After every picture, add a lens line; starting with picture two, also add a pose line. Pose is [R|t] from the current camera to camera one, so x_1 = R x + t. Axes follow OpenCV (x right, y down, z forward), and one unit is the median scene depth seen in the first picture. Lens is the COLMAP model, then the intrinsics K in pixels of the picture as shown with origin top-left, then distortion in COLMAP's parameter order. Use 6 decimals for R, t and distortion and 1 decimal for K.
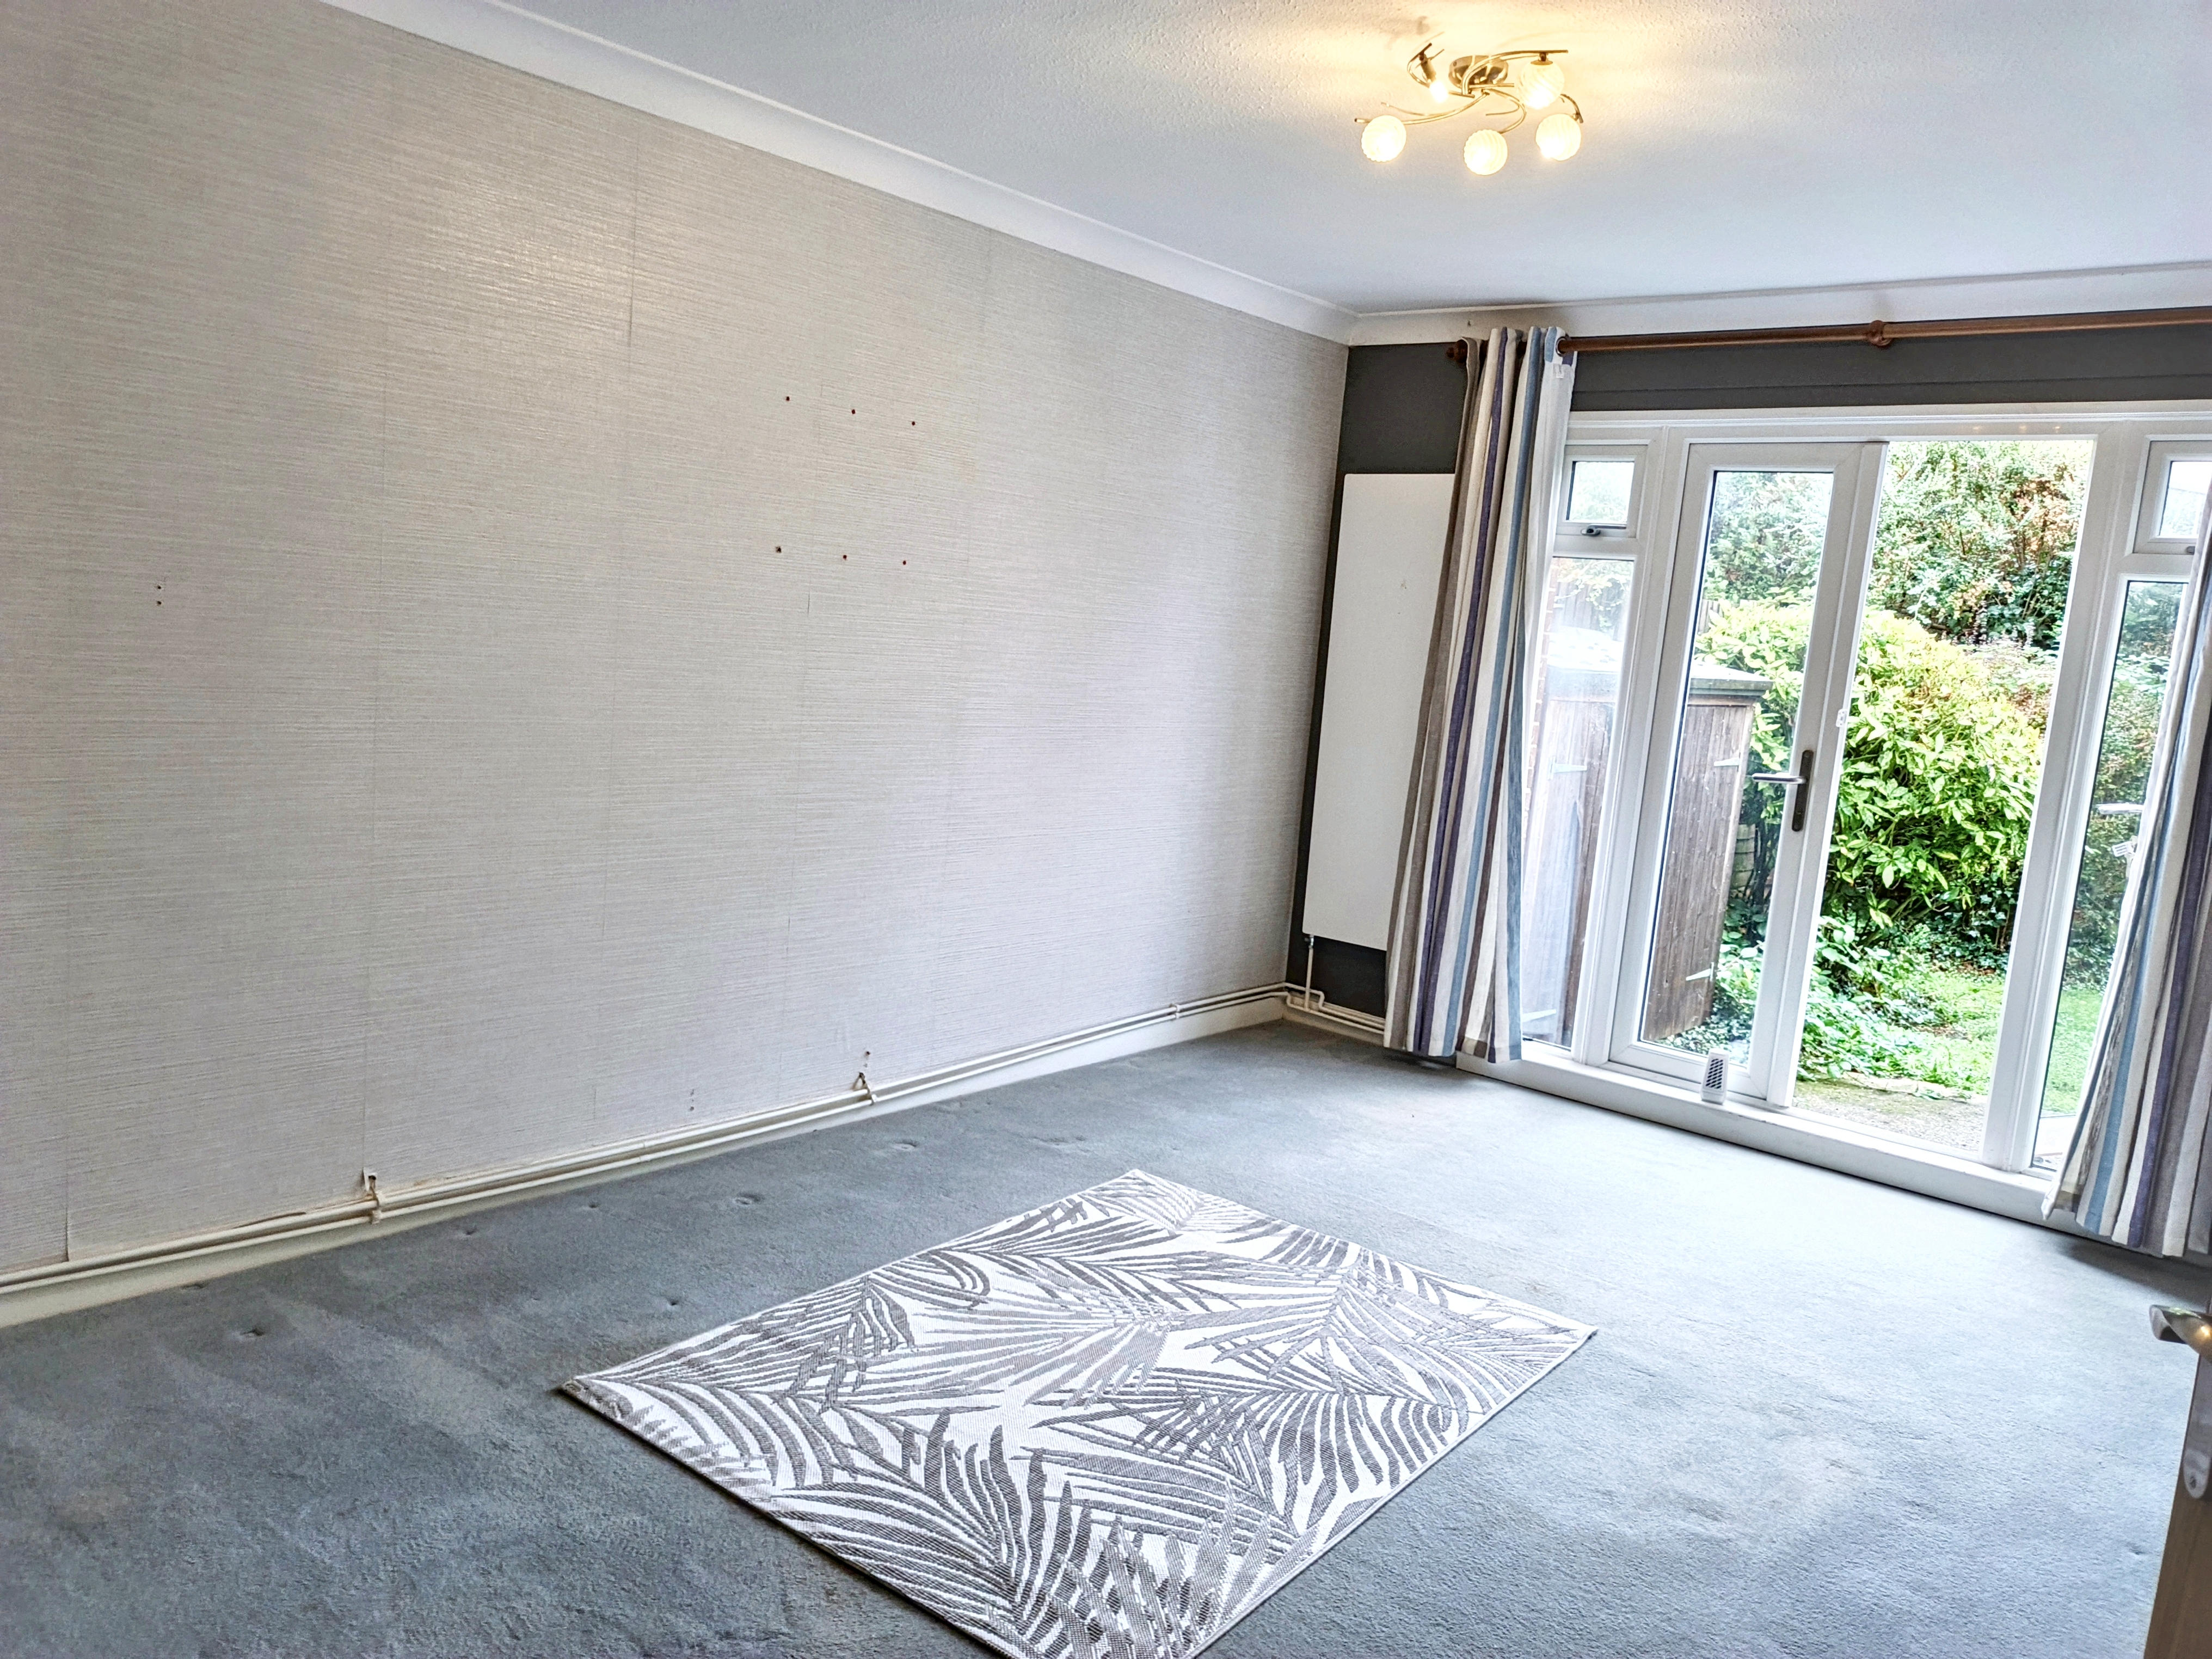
lens RADIAL K [[1625.4, 0, 1106.0], [0, 1625.4, 829.5], [0, 0, 1]] dist [0.006840, -0.001764]
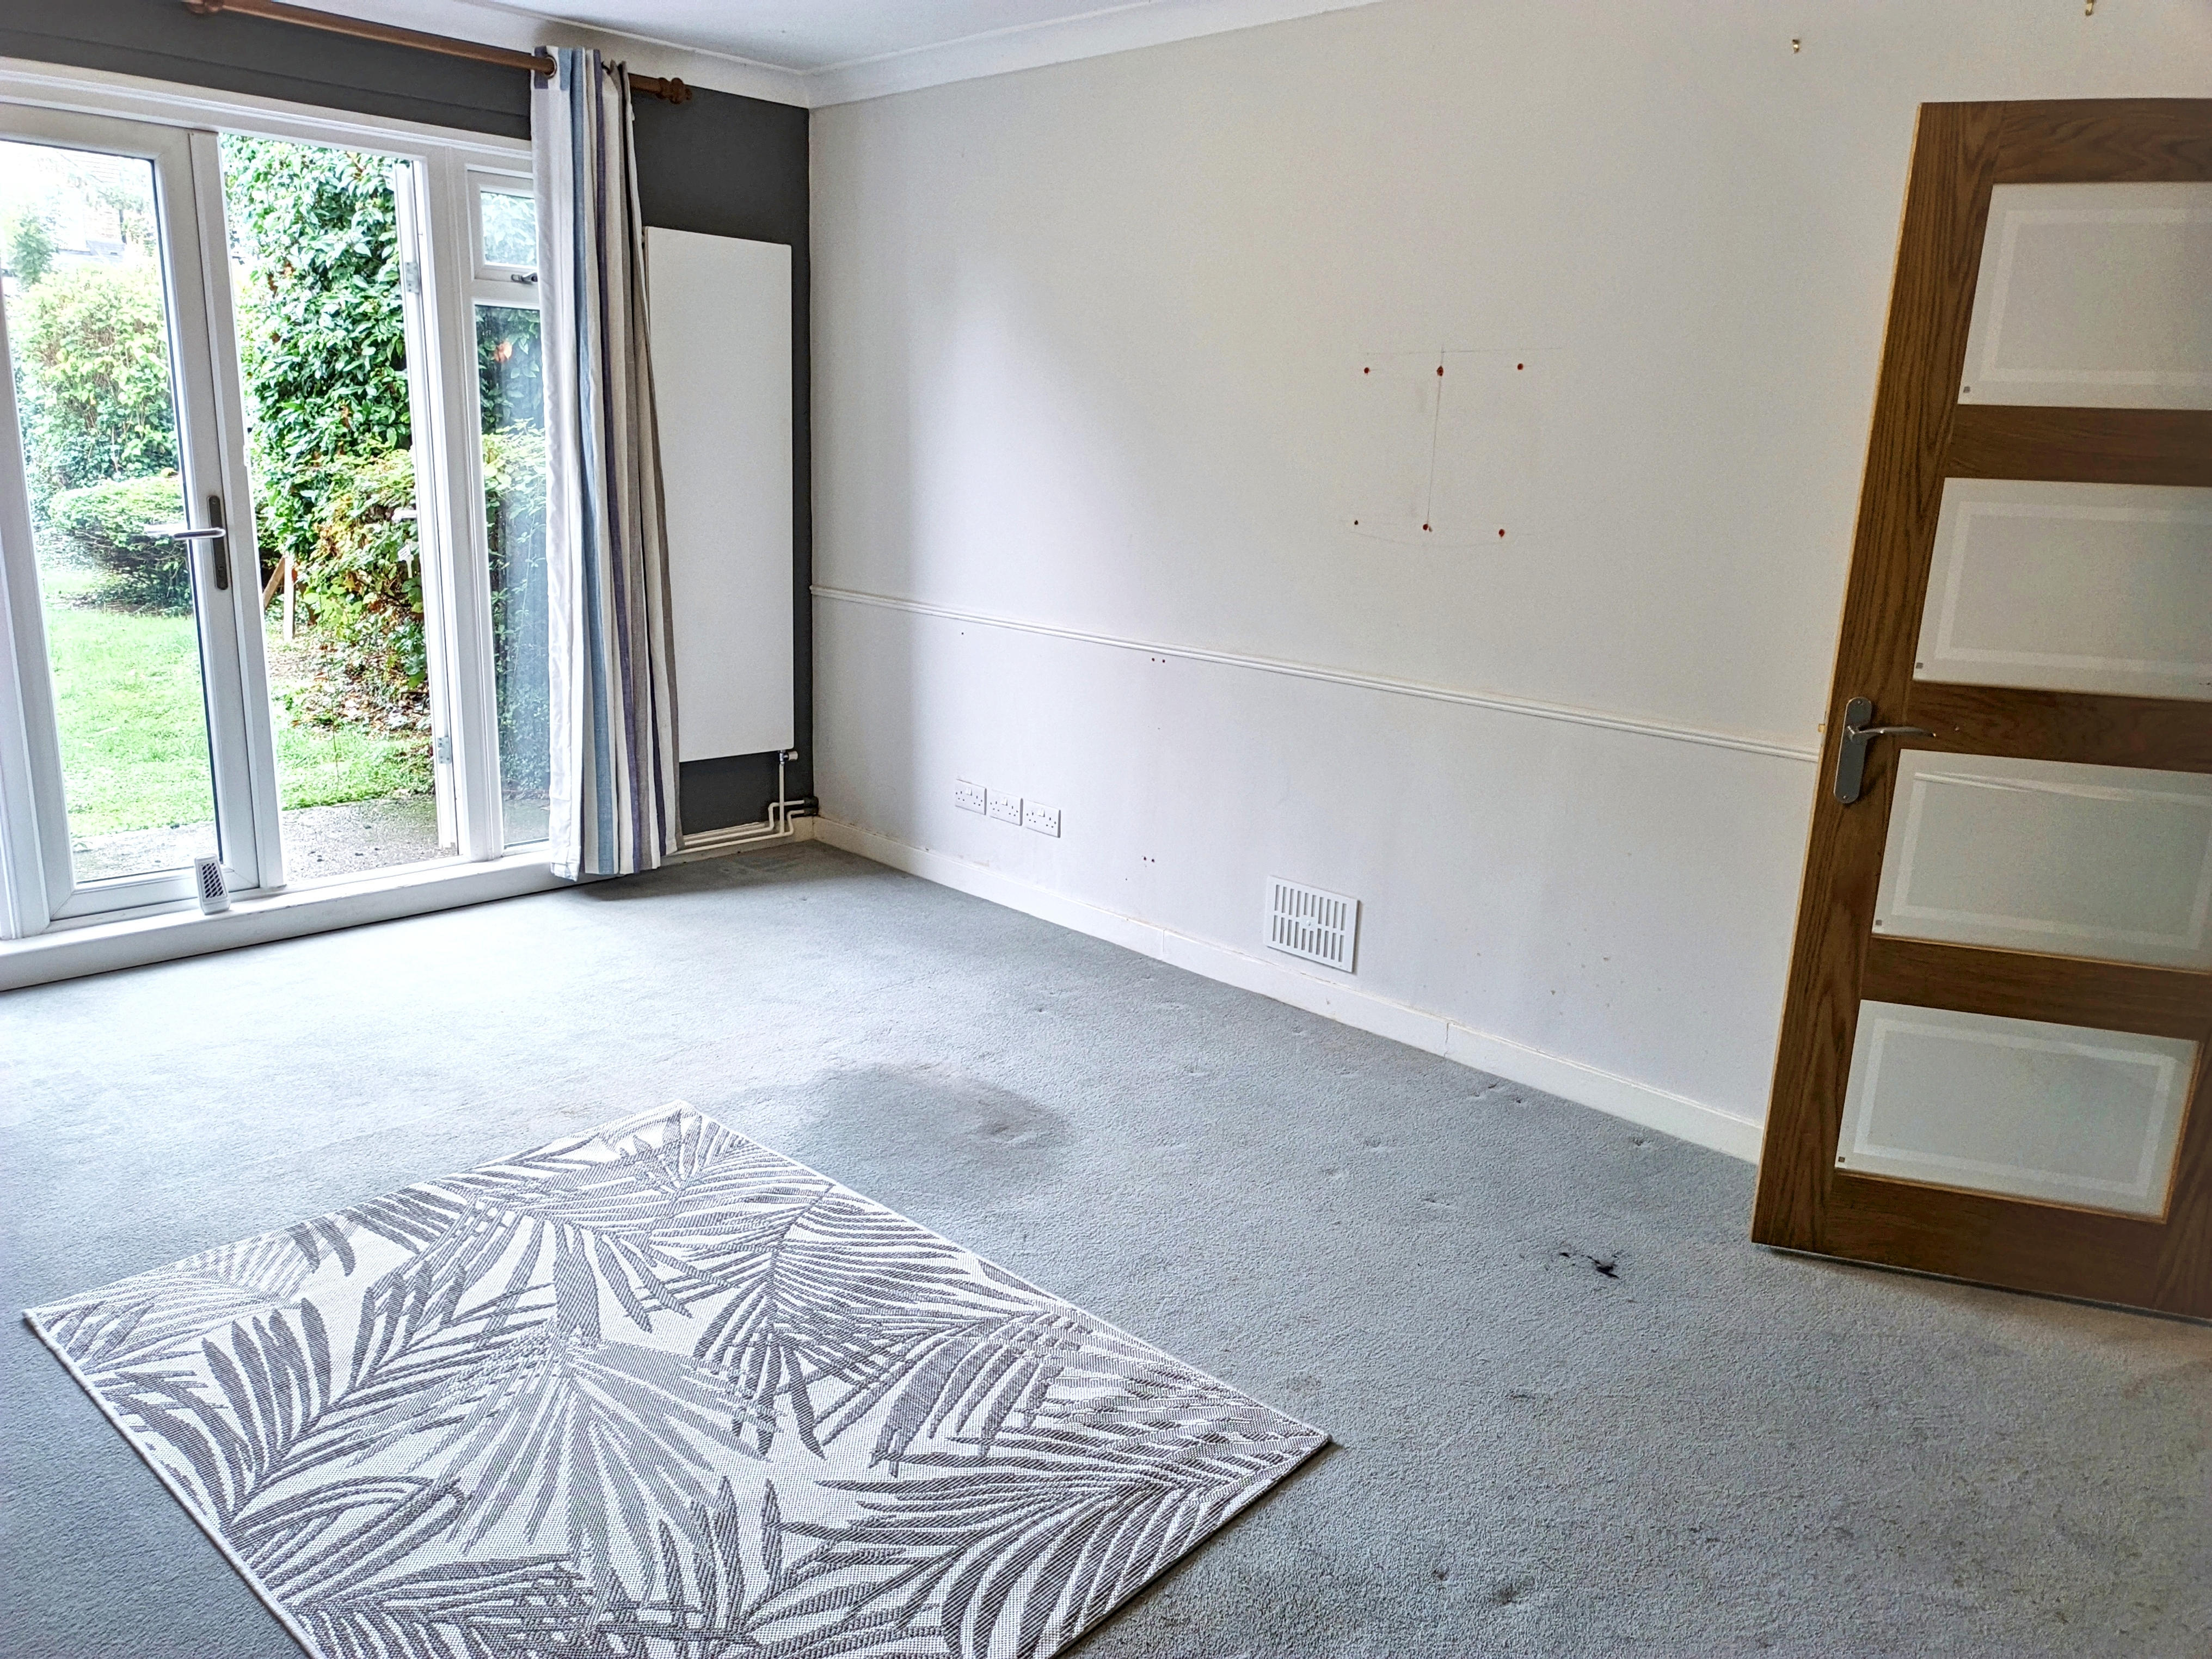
lens RADIAL K [[1625.4, 0, 1106.0], [0, 1625.4, 829.5], [0, 0, 1]] dist [0.006840, -0.001764]
pose [[0.071869, -0.319769, 0.944766, -0.616669], [0.100622, 0.944707, 0.312095, -0.151438], [-0.992326, 0.072635, 0.100071, 0.653664]]
